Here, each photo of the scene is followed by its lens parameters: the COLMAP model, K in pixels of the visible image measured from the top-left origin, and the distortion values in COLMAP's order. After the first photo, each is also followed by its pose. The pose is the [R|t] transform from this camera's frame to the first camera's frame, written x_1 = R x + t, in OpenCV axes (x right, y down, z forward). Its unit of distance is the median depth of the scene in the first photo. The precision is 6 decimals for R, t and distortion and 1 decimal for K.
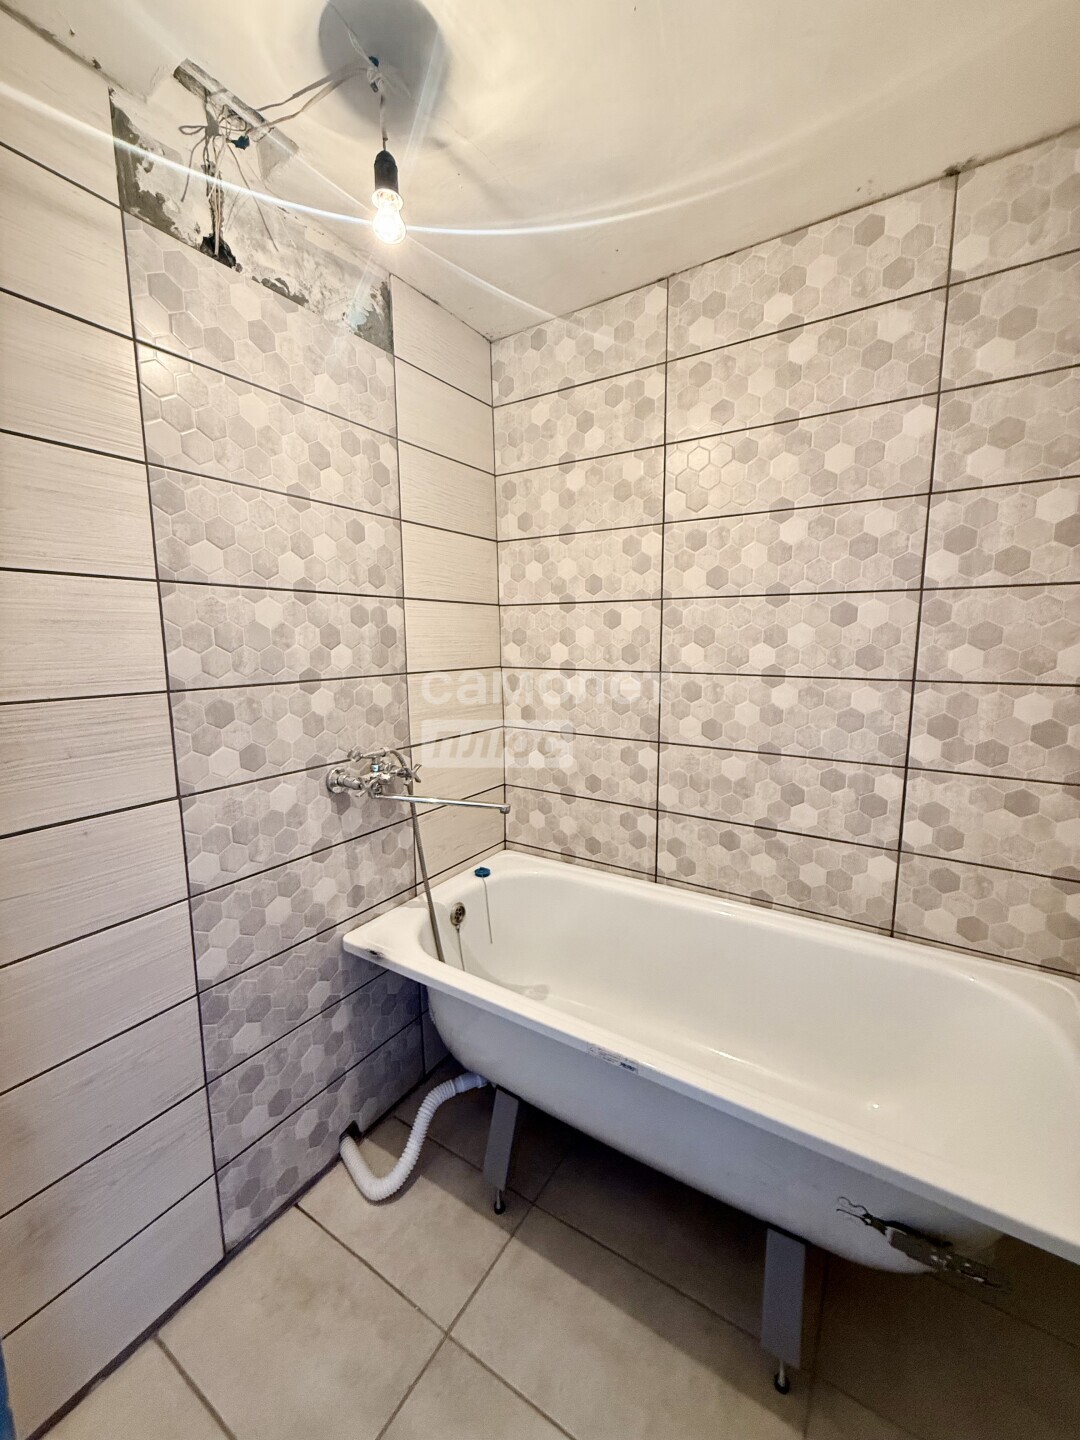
lens RADIAL K [[579.1, 0, 542.6], [0, 579.1, 715.2], [0, 0, 1]] dist [-0.001257, 0.000335]
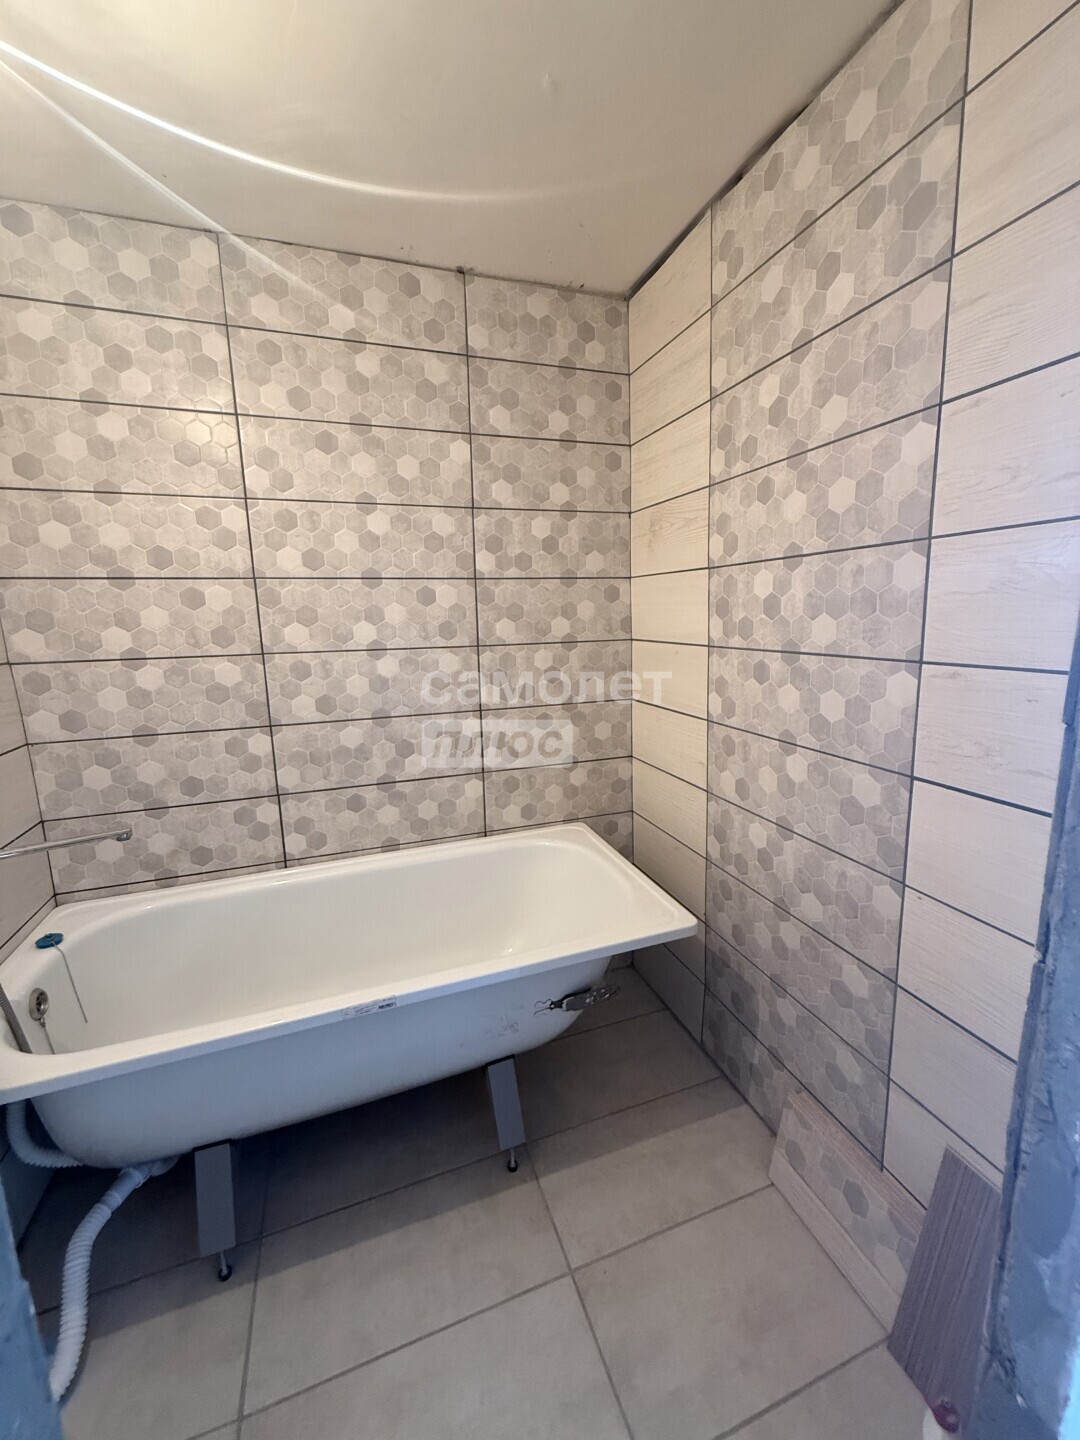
lens RADIAL K [[579.1, 0, 542.6], [0, 579.1, 715.2], [0, 0, 1]] dist [-0.001257, 0.000335]
pose [[0.607247, -0.145713, 0.781037, -0.305850], [0.125511, 0.988288, 0.086794, 0.001817], [-0.784537, 0.045323, 0.618424, 0.040855]]
